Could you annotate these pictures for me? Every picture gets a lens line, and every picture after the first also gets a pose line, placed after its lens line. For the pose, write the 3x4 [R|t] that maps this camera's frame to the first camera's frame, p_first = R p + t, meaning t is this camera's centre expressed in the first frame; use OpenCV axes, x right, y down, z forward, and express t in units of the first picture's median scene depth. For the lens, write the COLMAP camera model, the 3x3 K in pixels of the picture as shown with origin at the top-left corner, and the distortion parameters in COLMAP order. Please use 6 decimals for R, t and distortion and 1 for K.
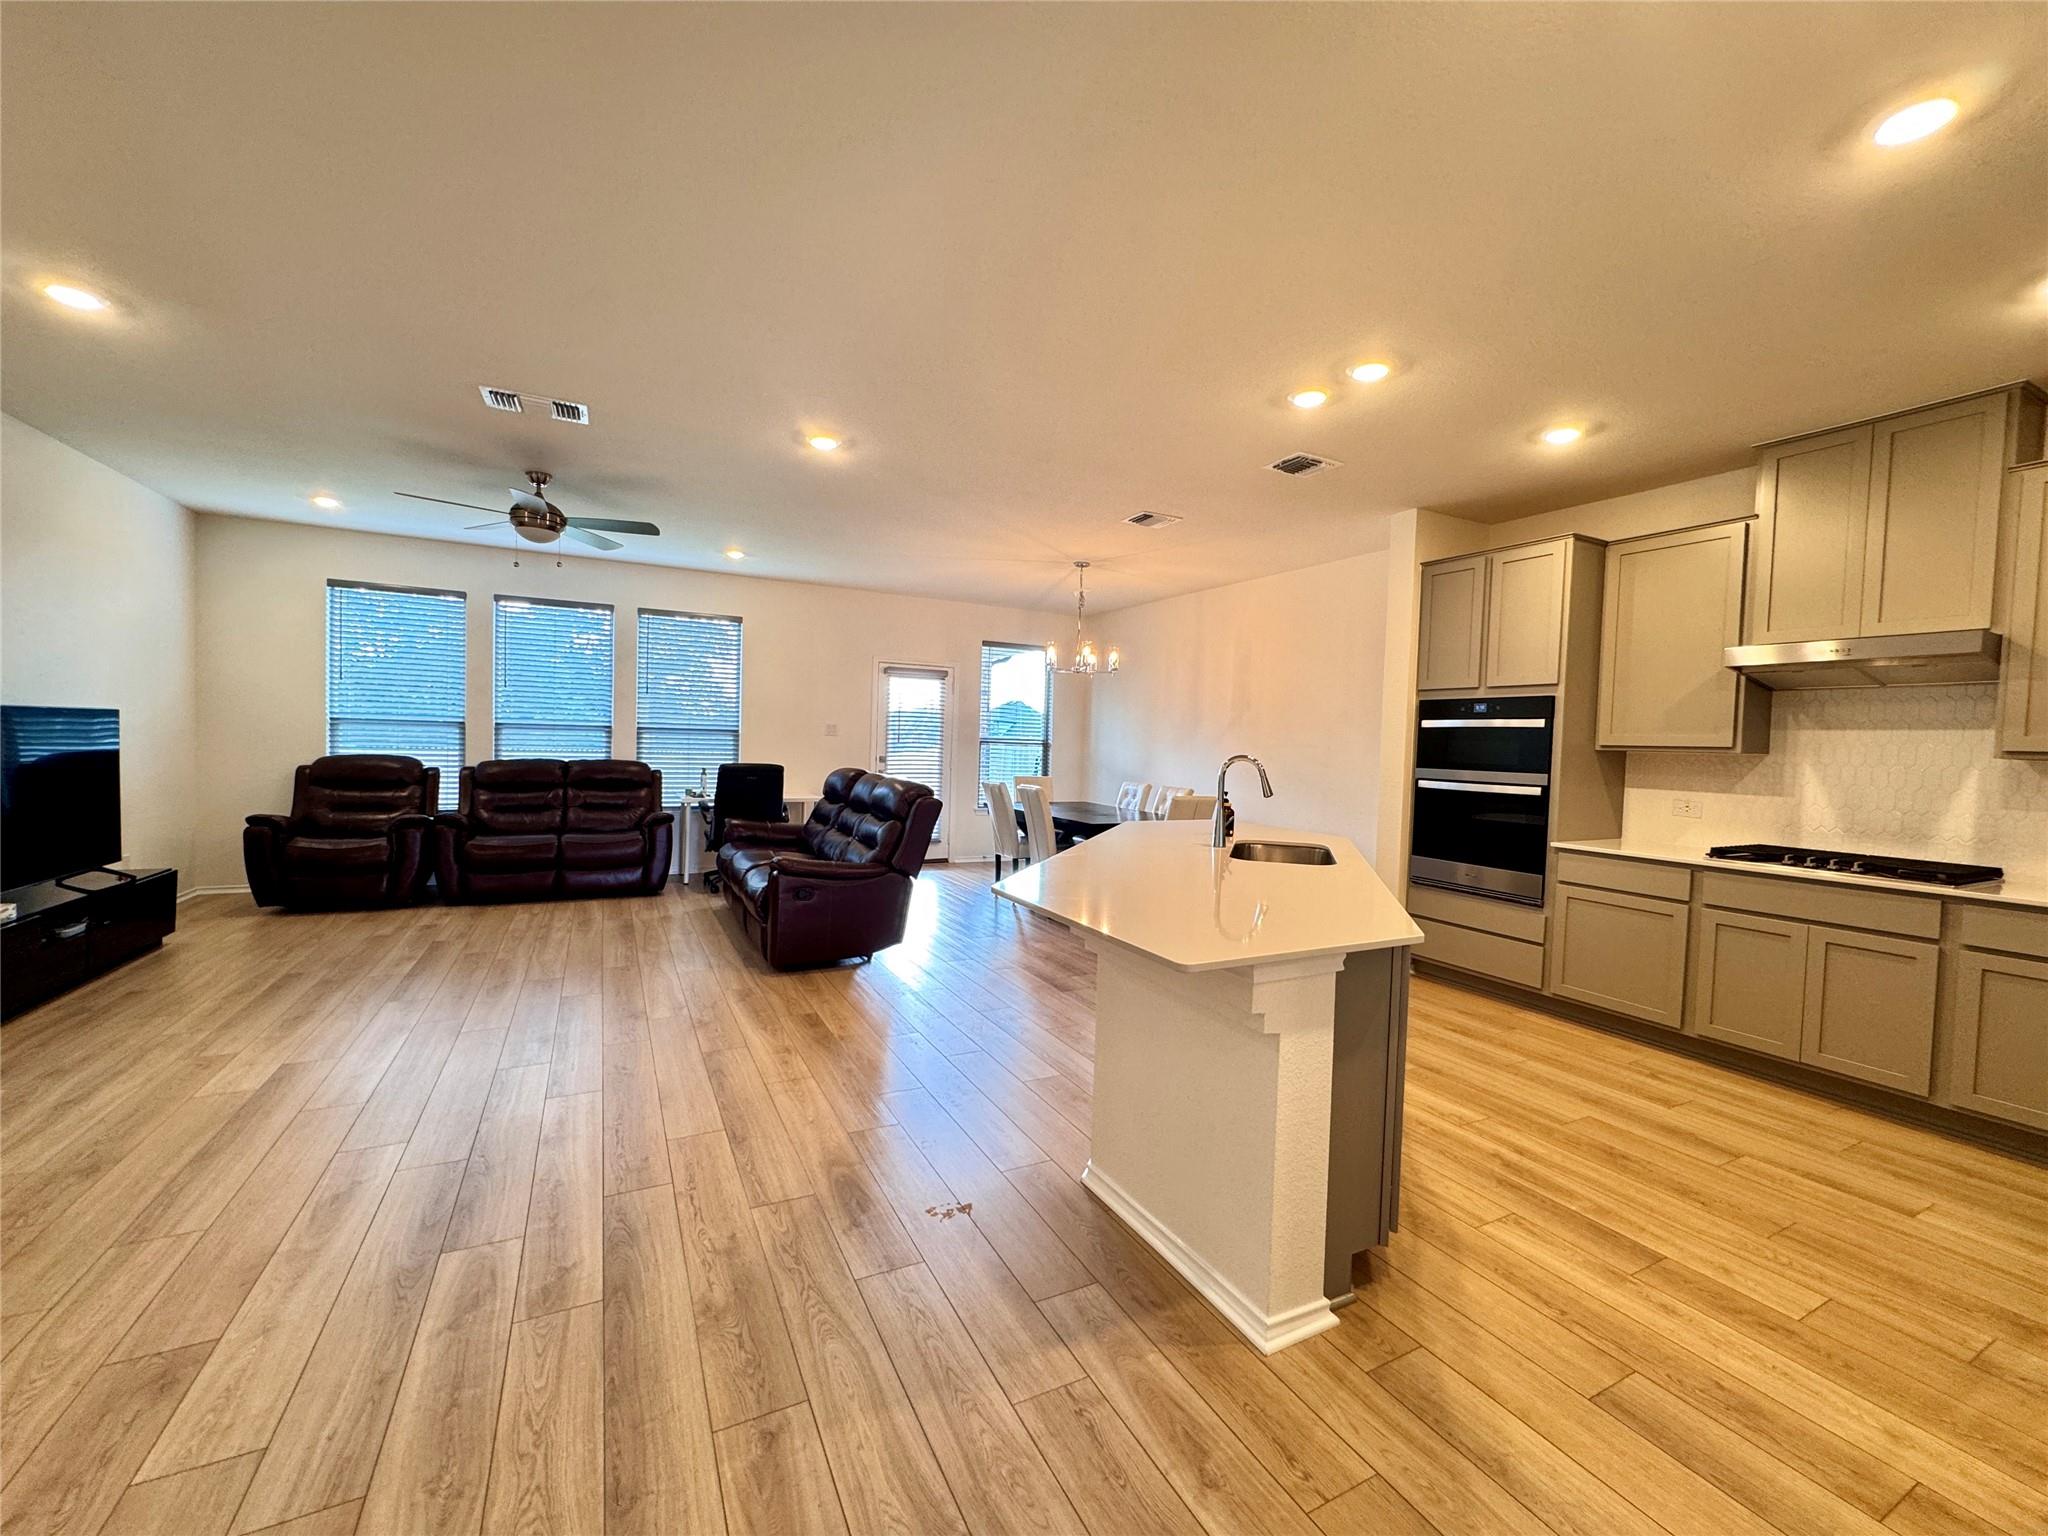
lens RADIAL K [[819.1, 0, 1022.8], [0, 819.1, 768.9], [0, 0, 1]] dist [-0.004017, 0.001143]
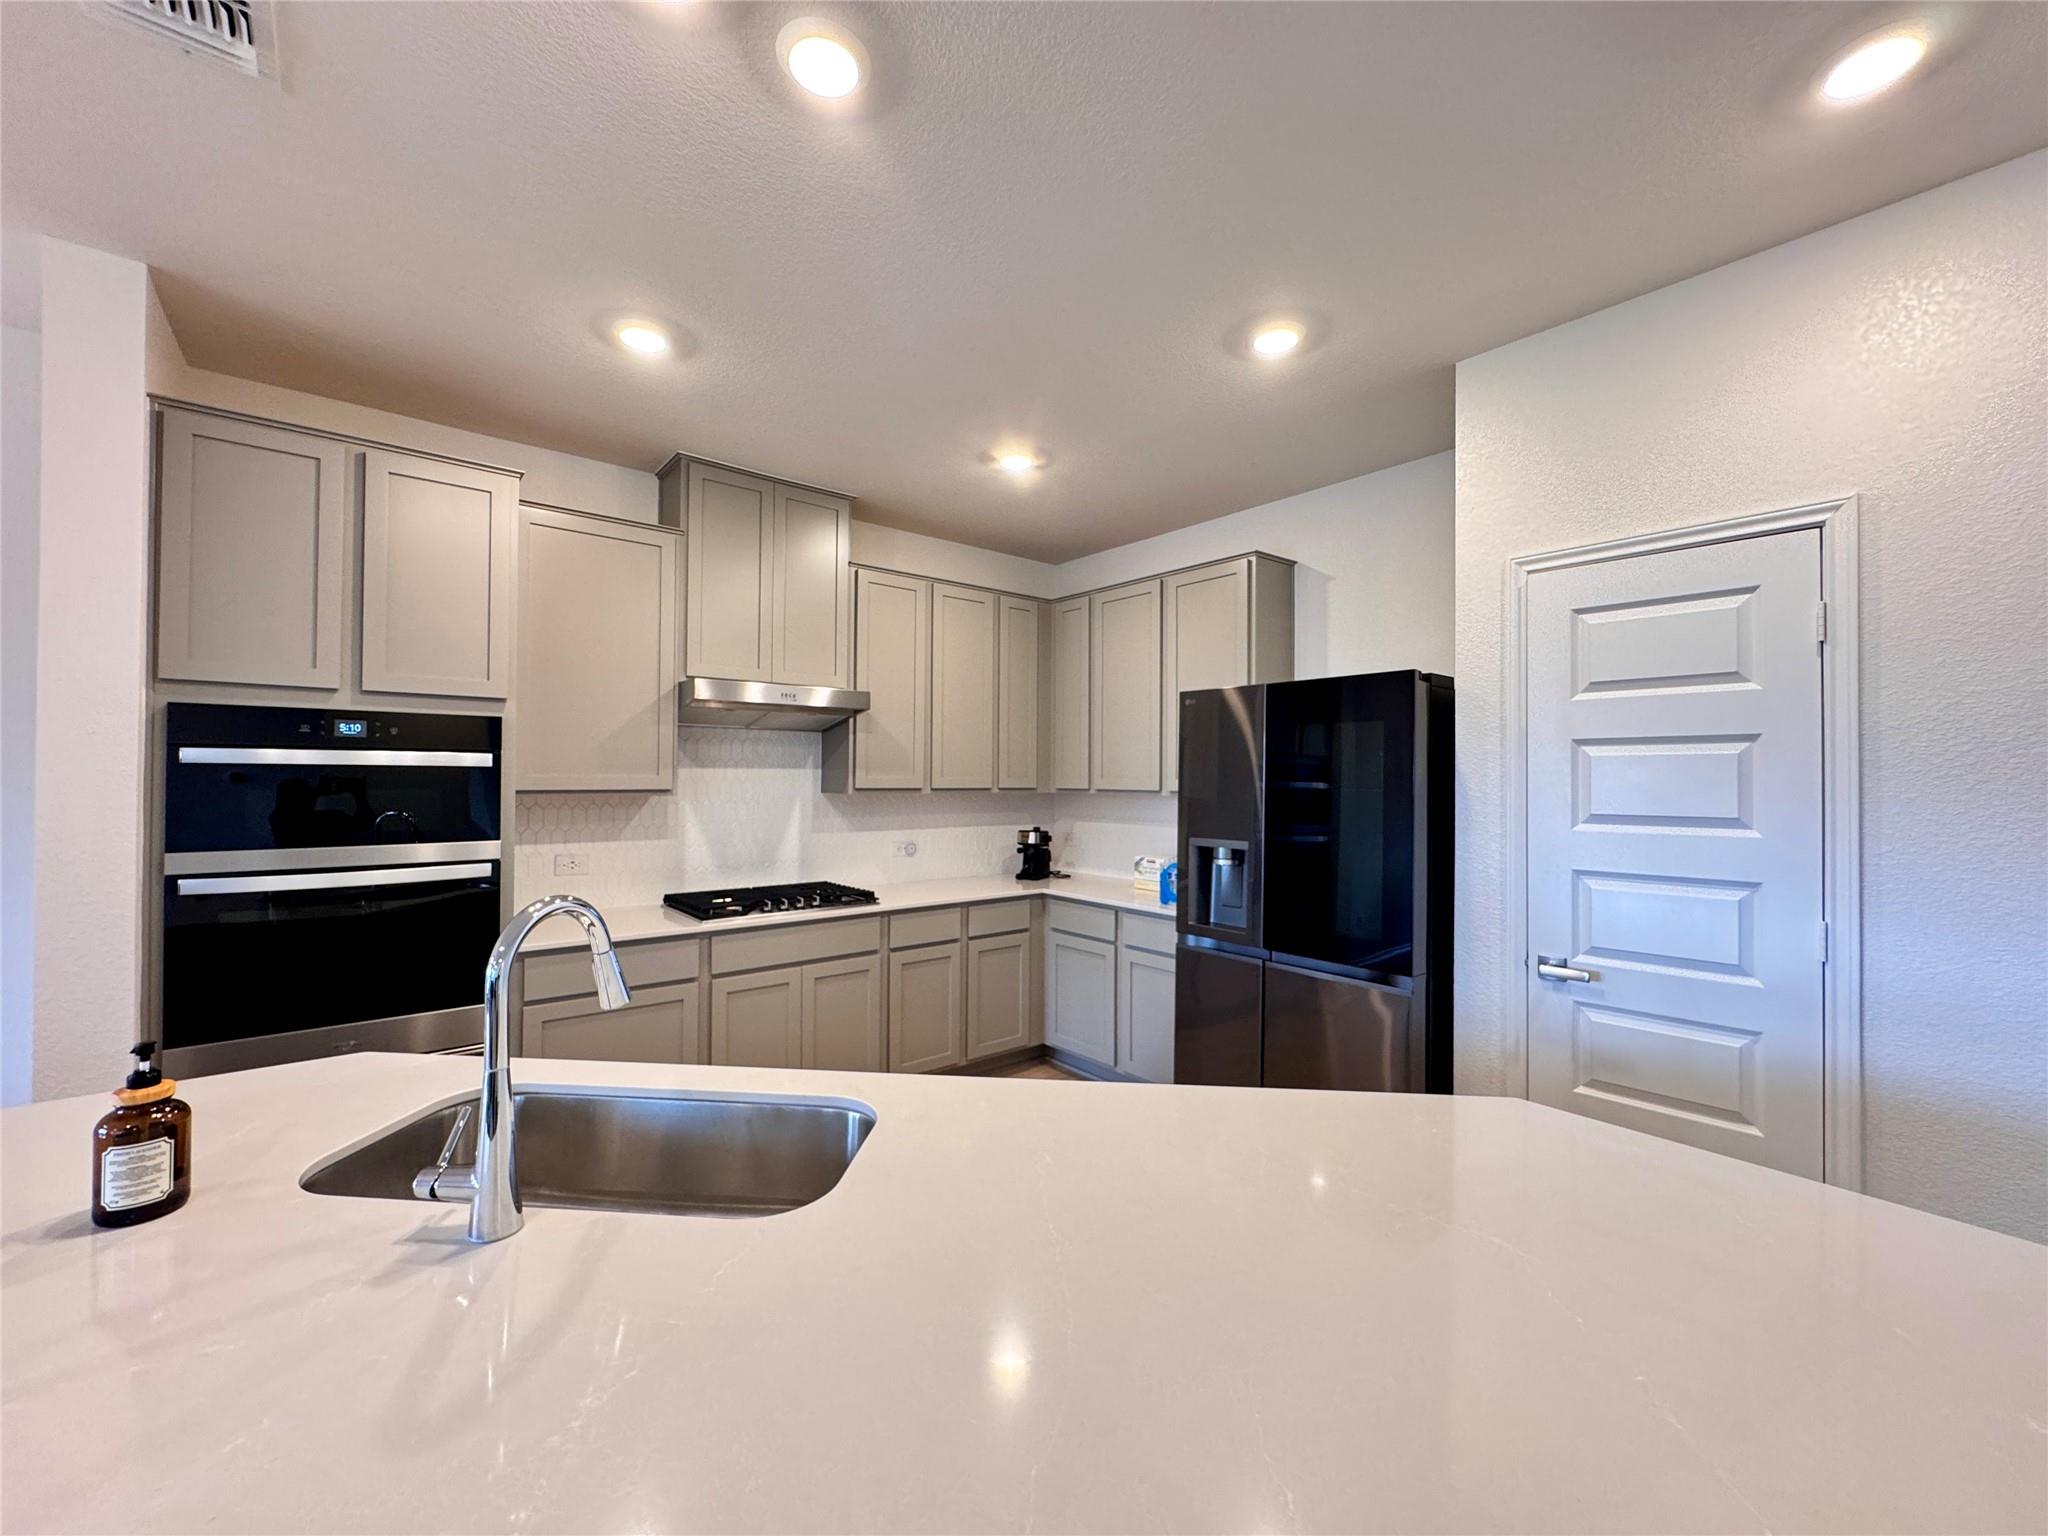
lens RADIAL K [[819.1, 0, 1022.1], [0, 819.1, 766.0], [0, 0, 1]] dist [-0.004017, 0.001143]
pose [[-0.216077, -0.018483, 0.976201, -0.058136], [0.019854, 0.999531, 0.023320, -0.053995], [-0.976174, 0.024420, -0.215609, 0.687821]]
